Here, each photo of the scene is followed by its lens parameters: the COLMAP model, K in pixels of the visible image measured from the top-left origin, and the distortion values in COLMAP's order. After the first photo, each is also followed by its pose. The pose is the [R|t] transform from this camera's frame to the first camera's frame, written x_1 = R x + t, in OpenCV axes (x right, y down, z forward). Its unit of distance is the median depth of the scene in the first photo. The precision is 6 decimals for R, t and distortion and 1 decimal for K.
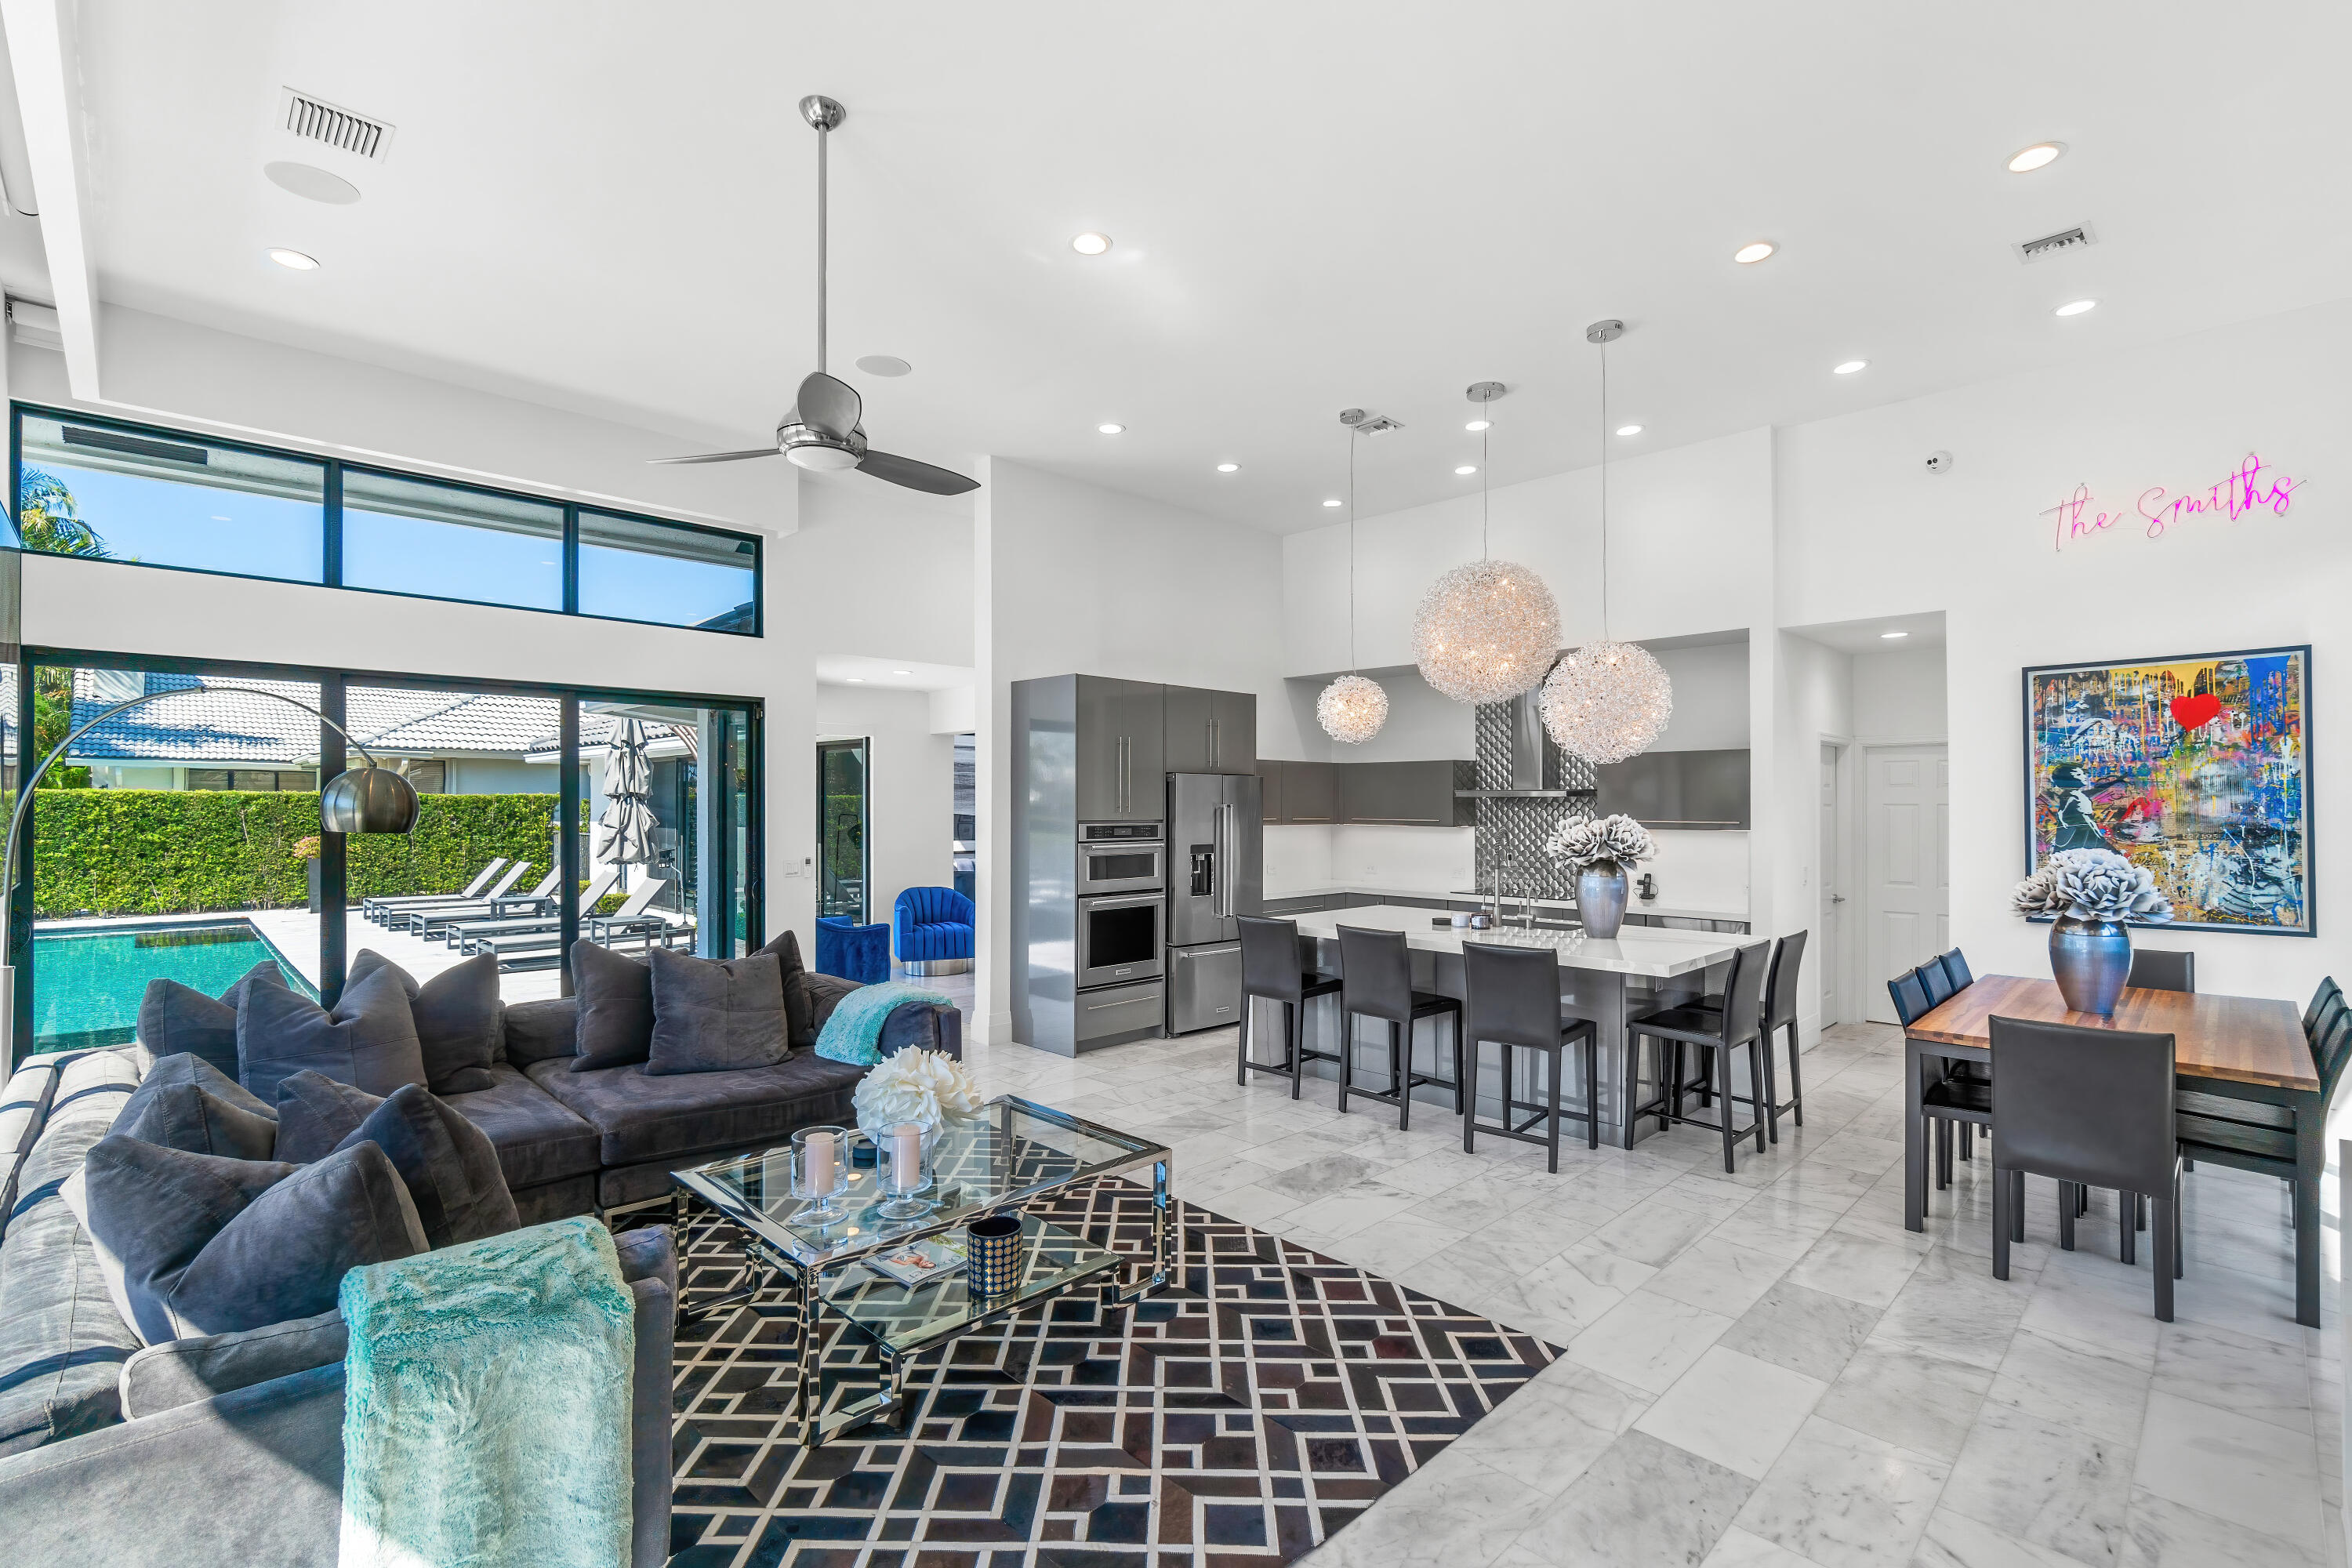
lens RADIAL K [[1056.2, 0, 1153.6], [0, 1056.2, 796.6], [0, 0, 1]] dist [-0.009333, -0.000480]
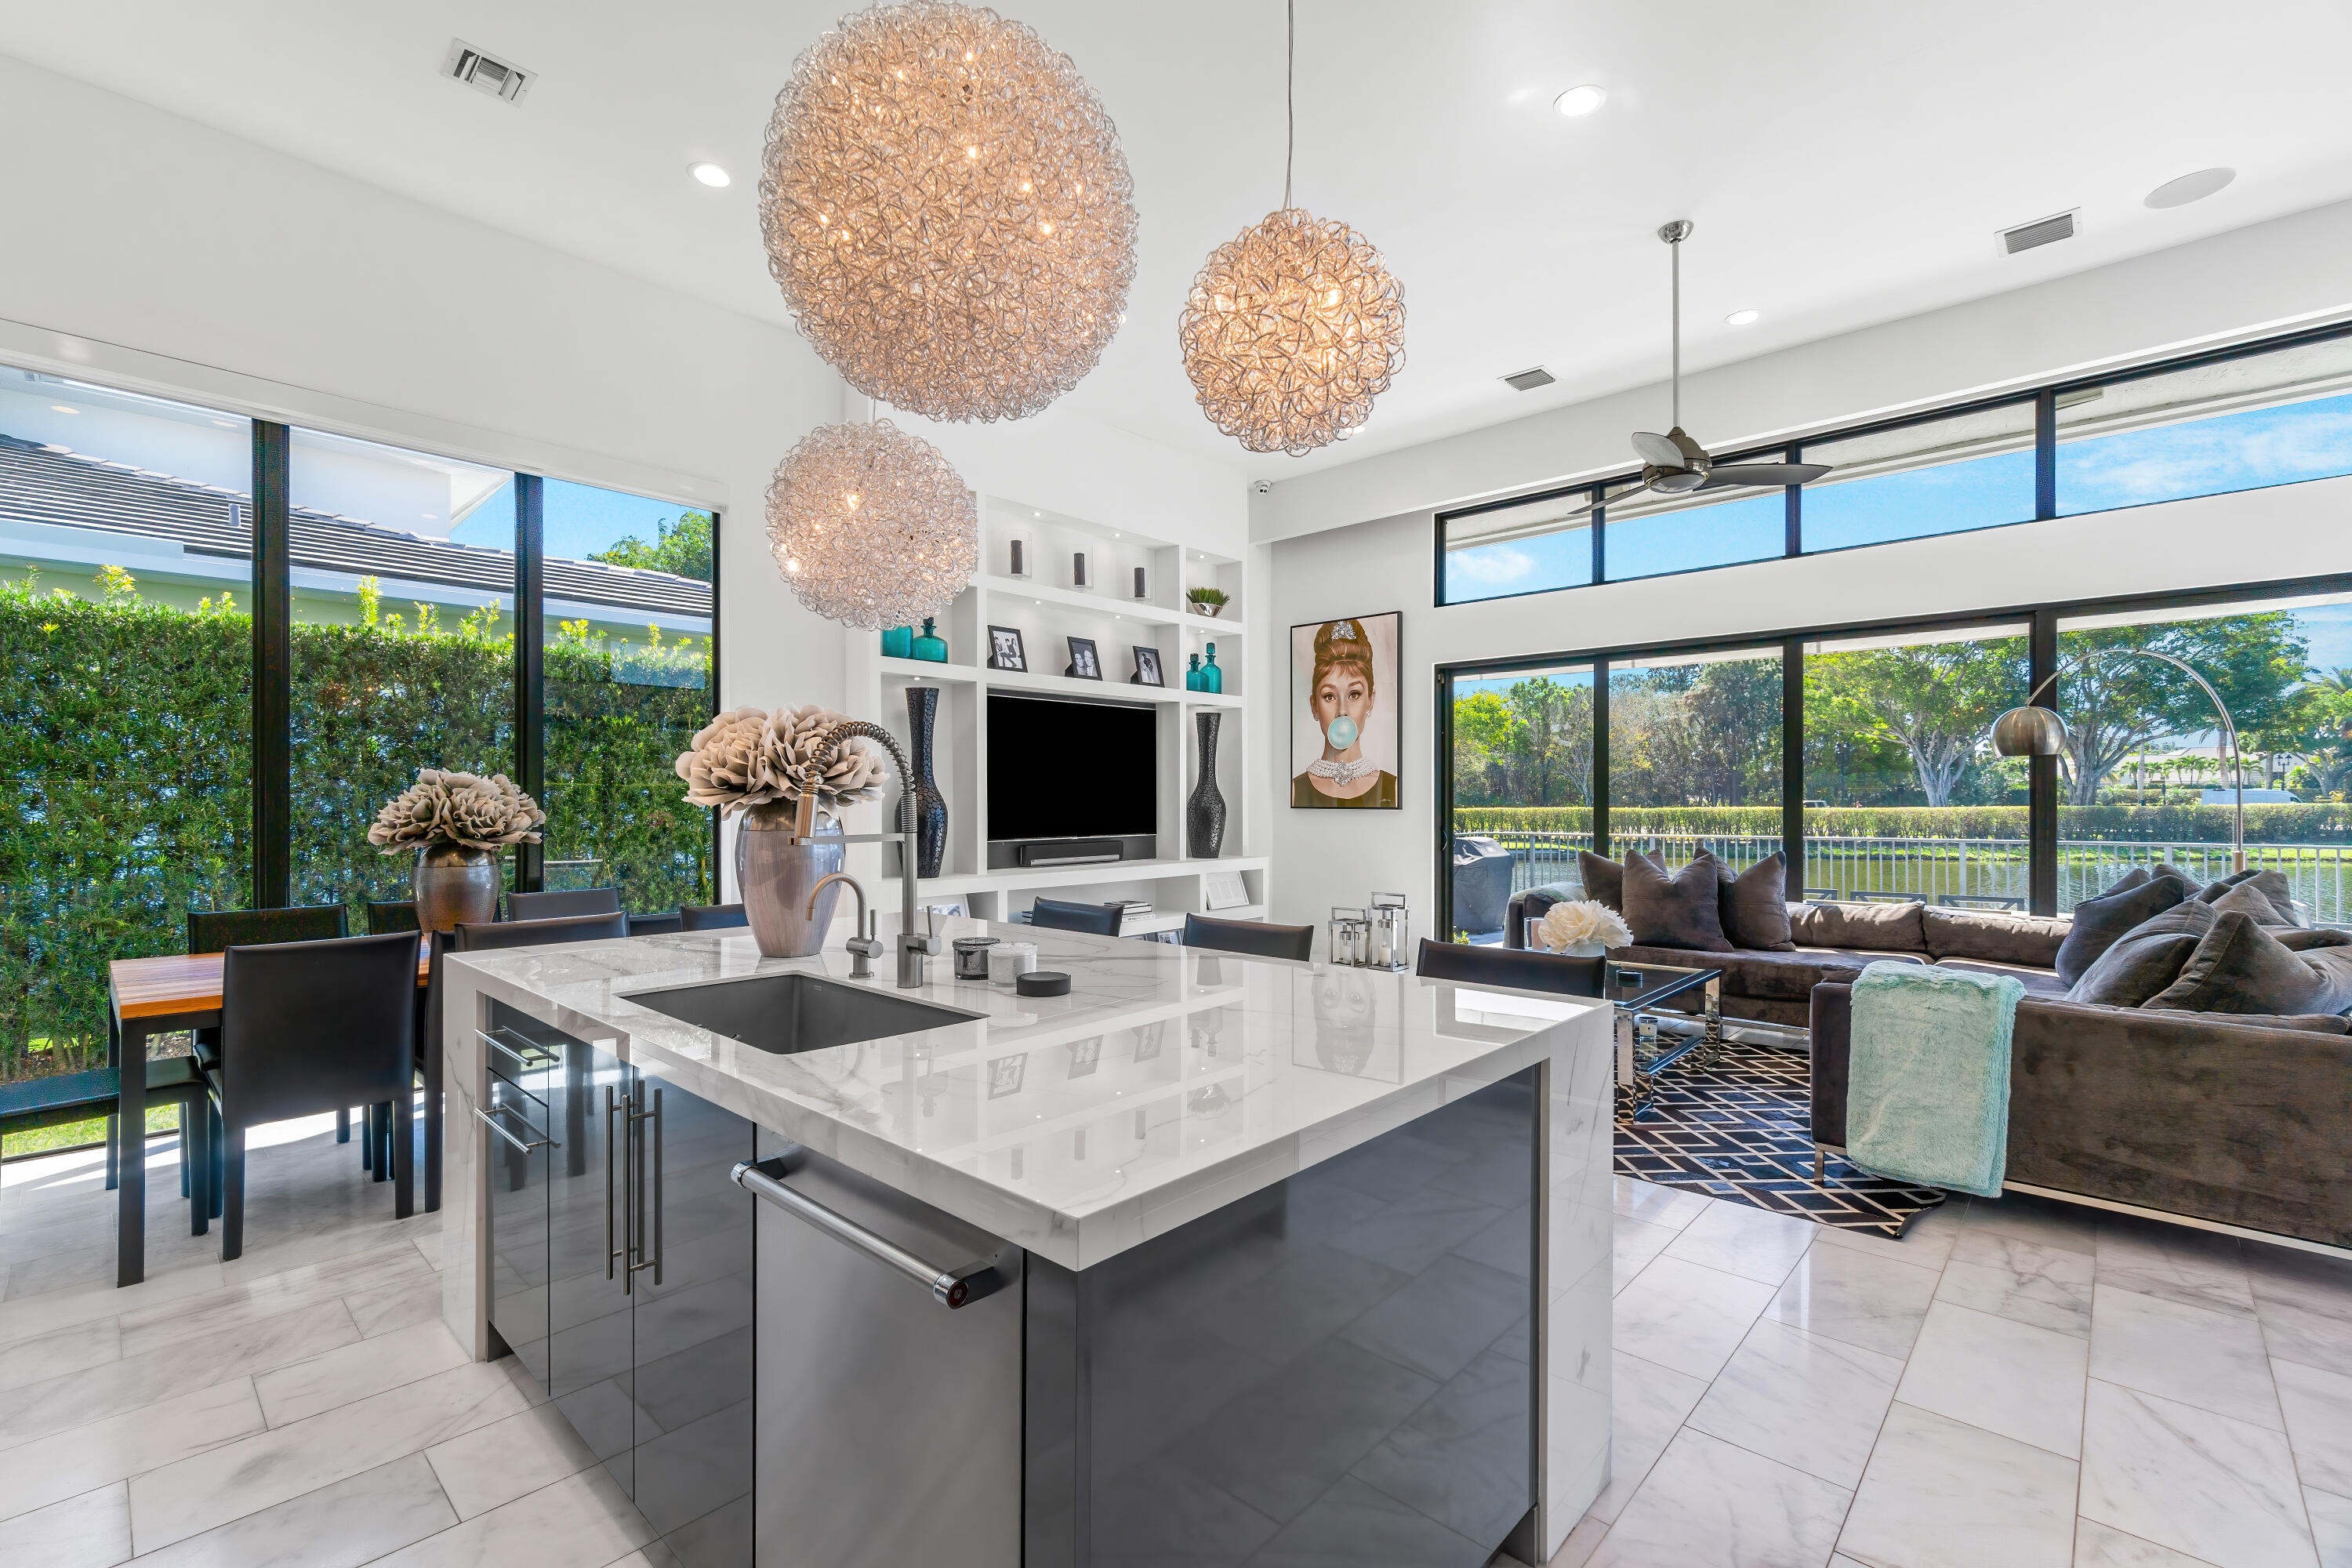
lens RADIAL K [[1024.4, 0, 1174.6], [0, 1024.4, 796.1], [0, 0, 1]] dist [-0.002776, -0.000289]
pose [[-0.998058, -0.000074, -0.062299, 0.297398], [0.000703, 0.999922, -0.012444, 0.072069], [0.062295, -0.012464, -0.997980, 1.608703]]
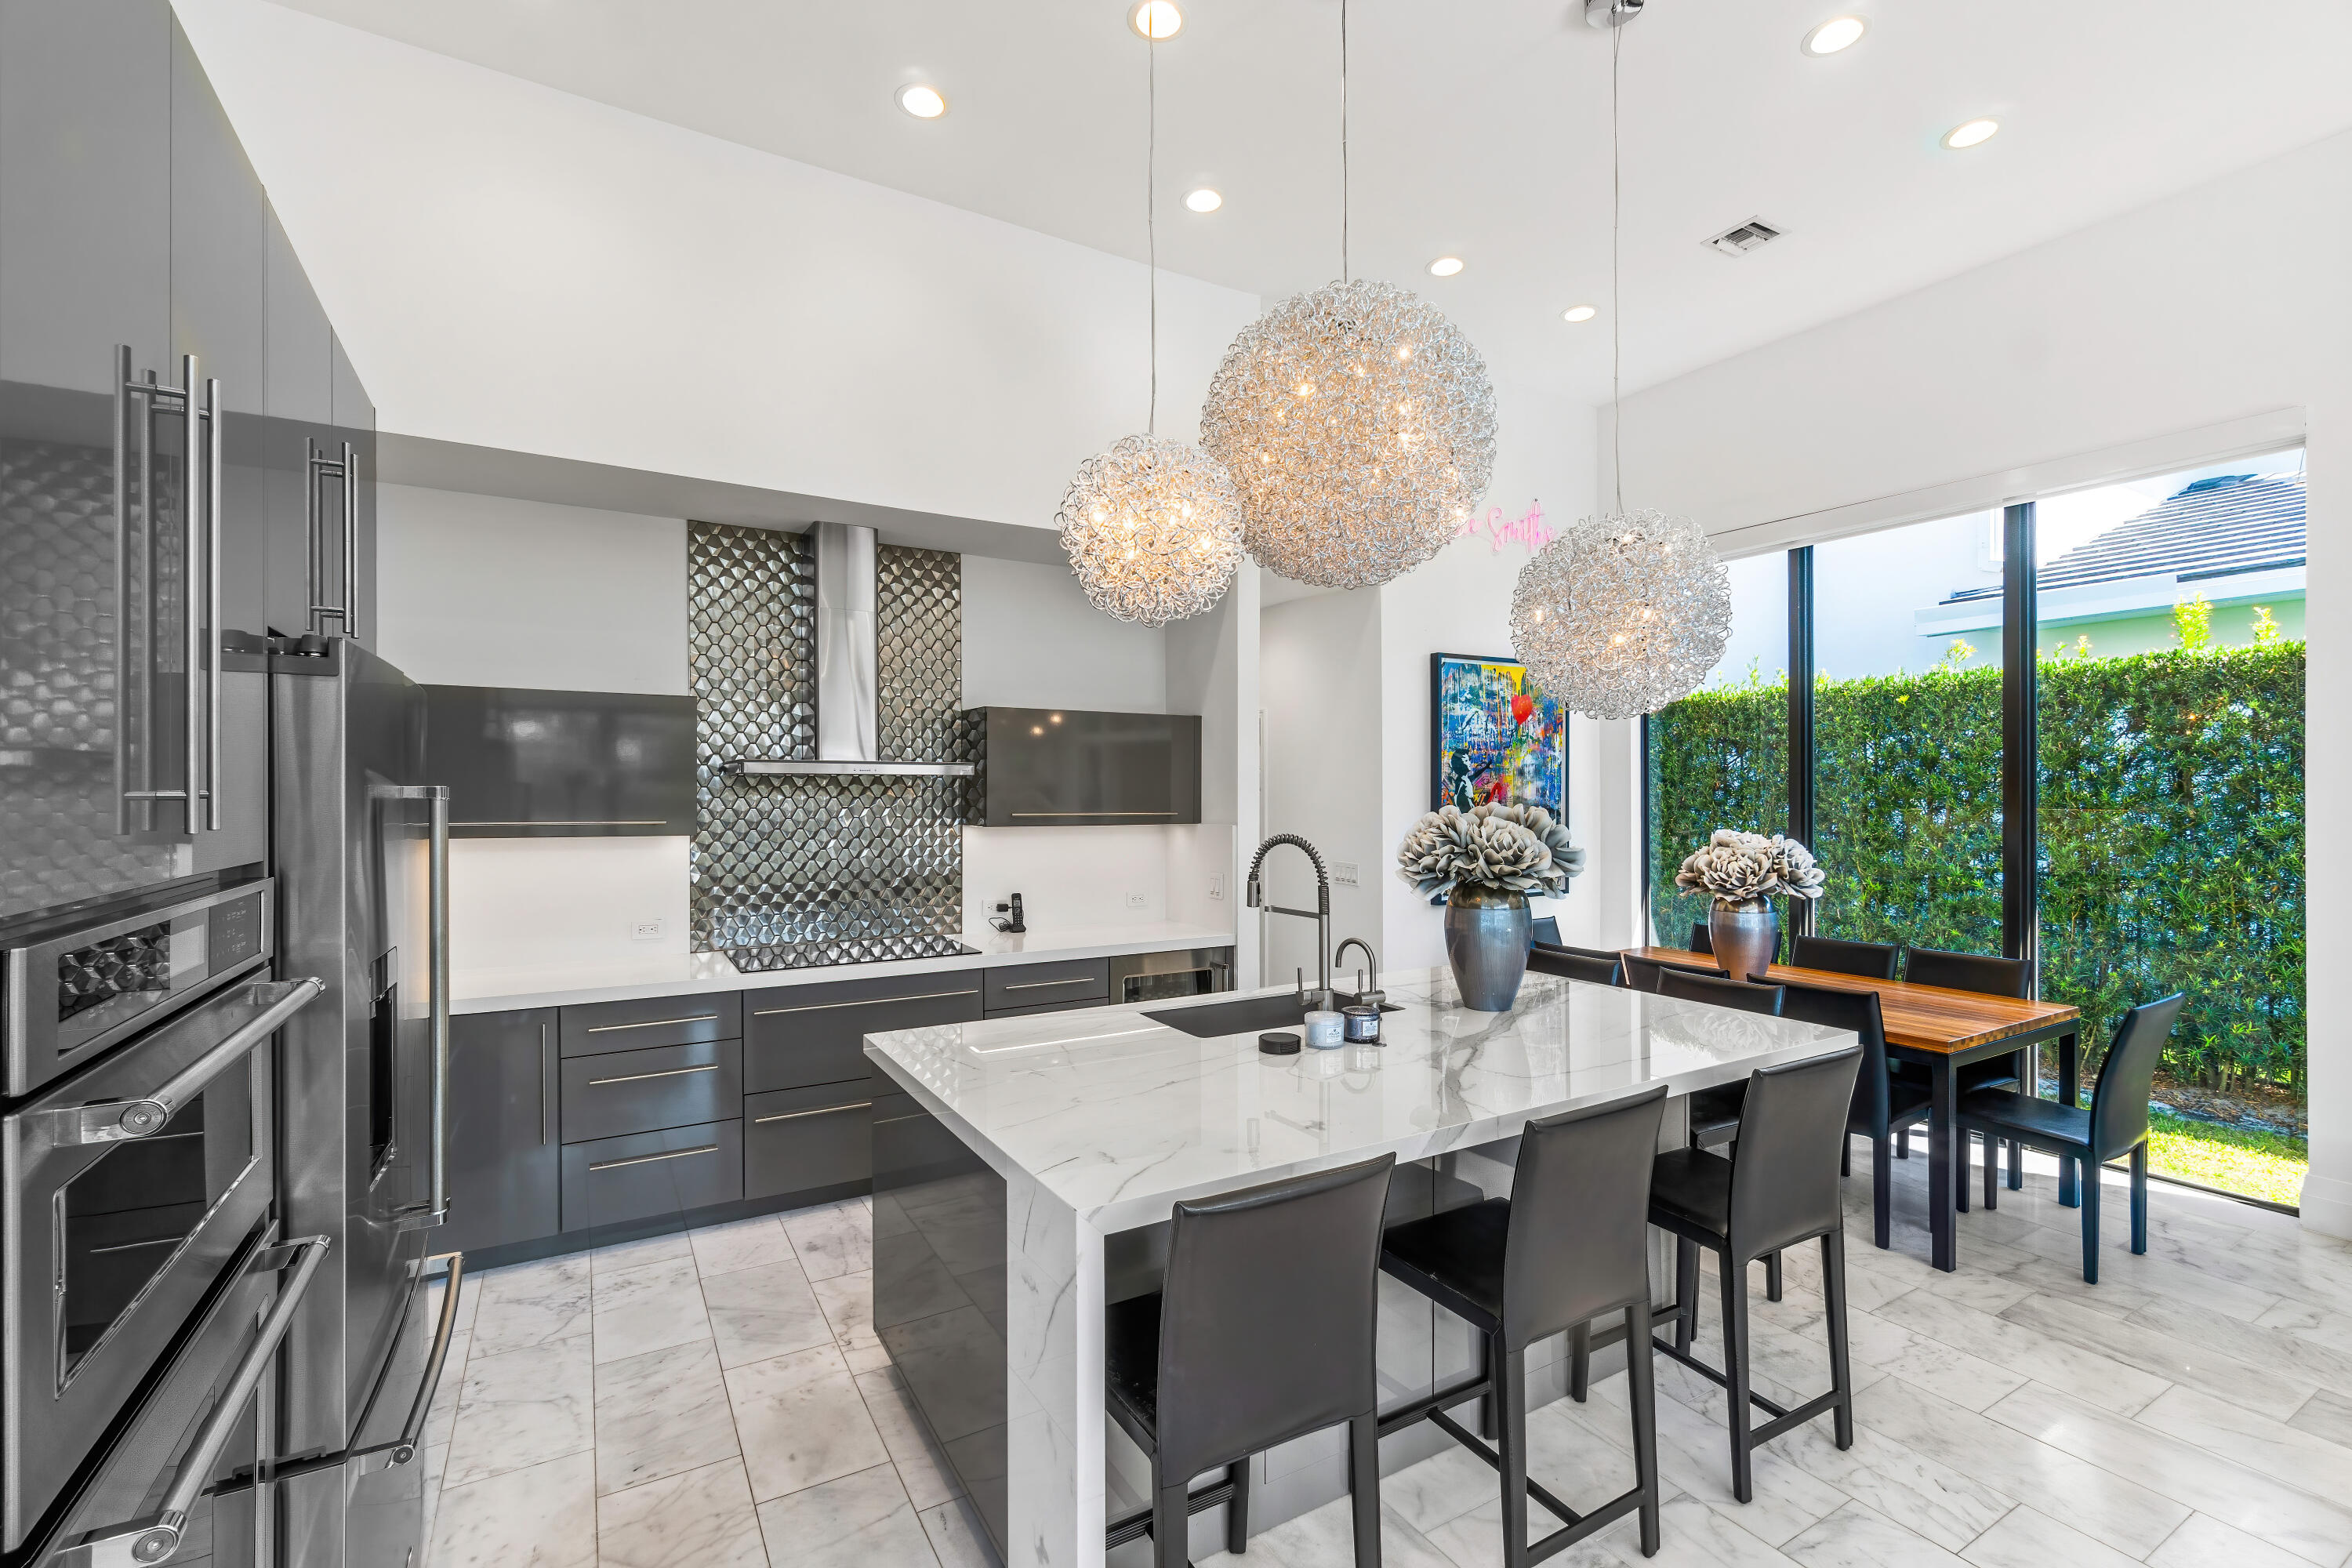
lens RADIAL K [[1024.4, 0, 1174.6], [0, 1024.4, 796.1], [0, 0, 1]] dist [-0.002776, -0.000289]
pose [[0.227406, -0.006064, 0.973781, -0.199633], [-0.005132, 0.999959, 0.007425, 0.009024], [-0.973786, -0.006686, 0.227366, 1.124258]]
